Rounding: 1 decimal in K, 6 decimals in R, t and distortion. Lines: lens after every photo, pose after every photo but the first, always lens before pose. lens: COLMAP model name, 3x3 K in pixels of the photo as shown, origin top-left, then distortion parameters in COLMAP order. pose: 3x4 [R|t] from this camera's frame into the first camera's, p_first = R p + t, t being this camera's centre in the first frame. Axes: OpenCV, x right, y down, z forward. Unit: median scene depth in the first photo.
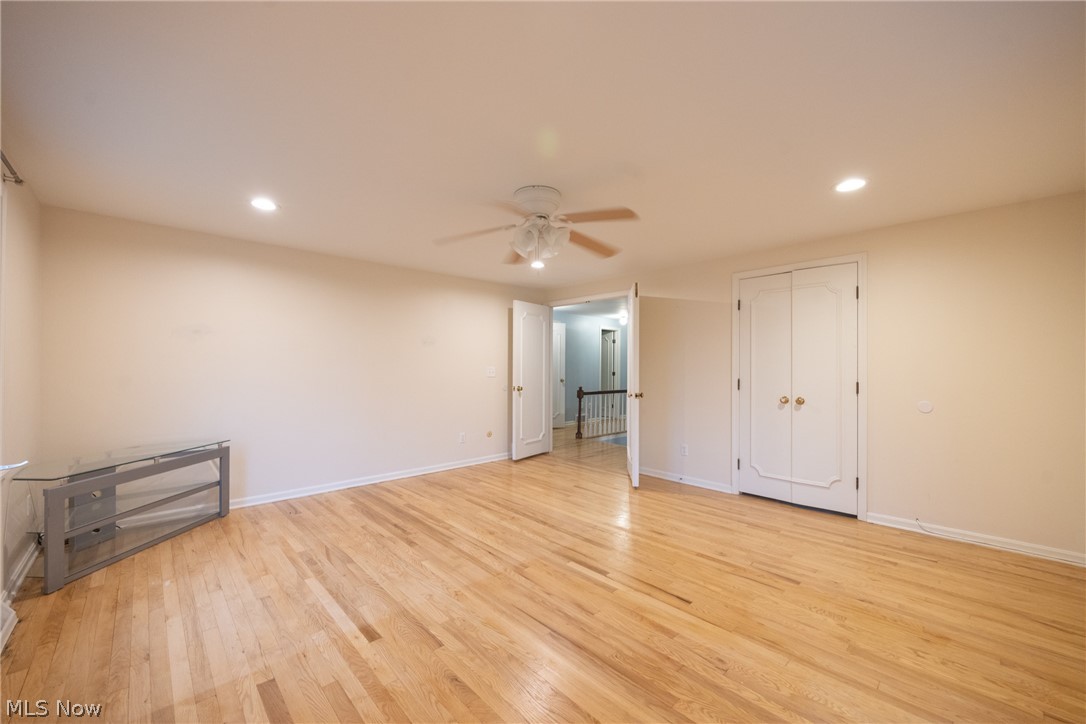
lens RADIAL K [[426.7, 0, 545.8], [0, 426.7, 362.5], [0, 0, 1]] dist [-0.007014, -0.001660]
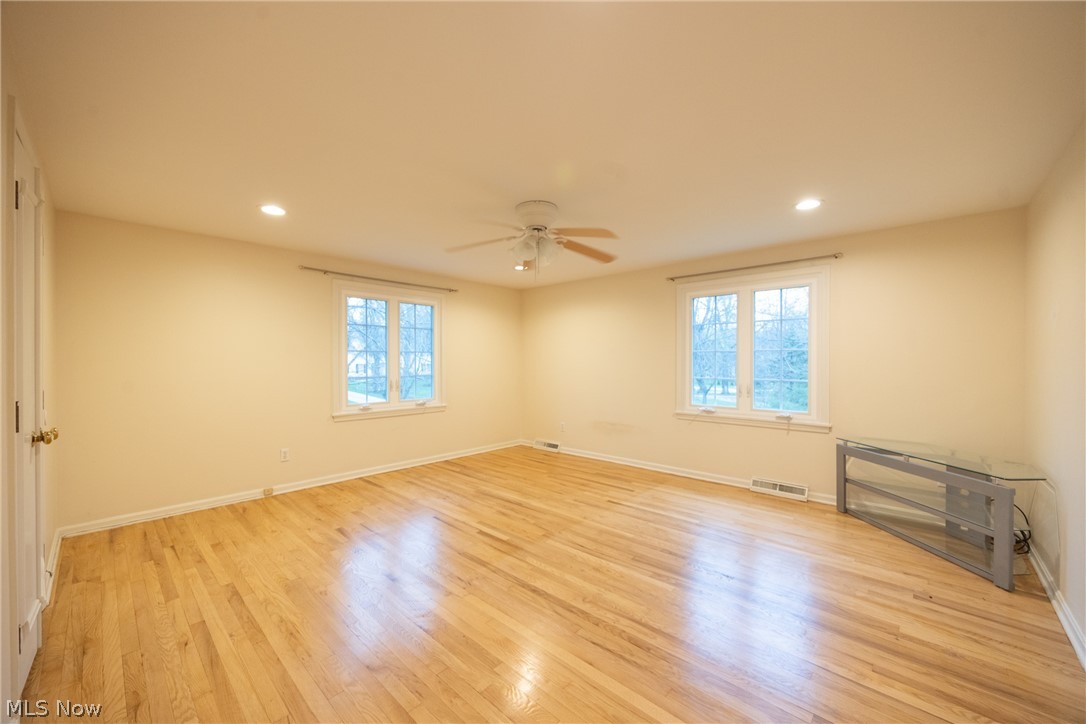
lens RADIAL K [[426.7, 0, 540.7], [0, 426.7, 362.8], [0, 0, 1]] dist [-0.007014, -0.001660]
pose [[-0.997319, -0.001563, -0.073165, 0.048906], [-0.001155, 0.999984, -0.005623, 0.001323], [0.073173, -0.005523, -0.997304, 2.081884]]
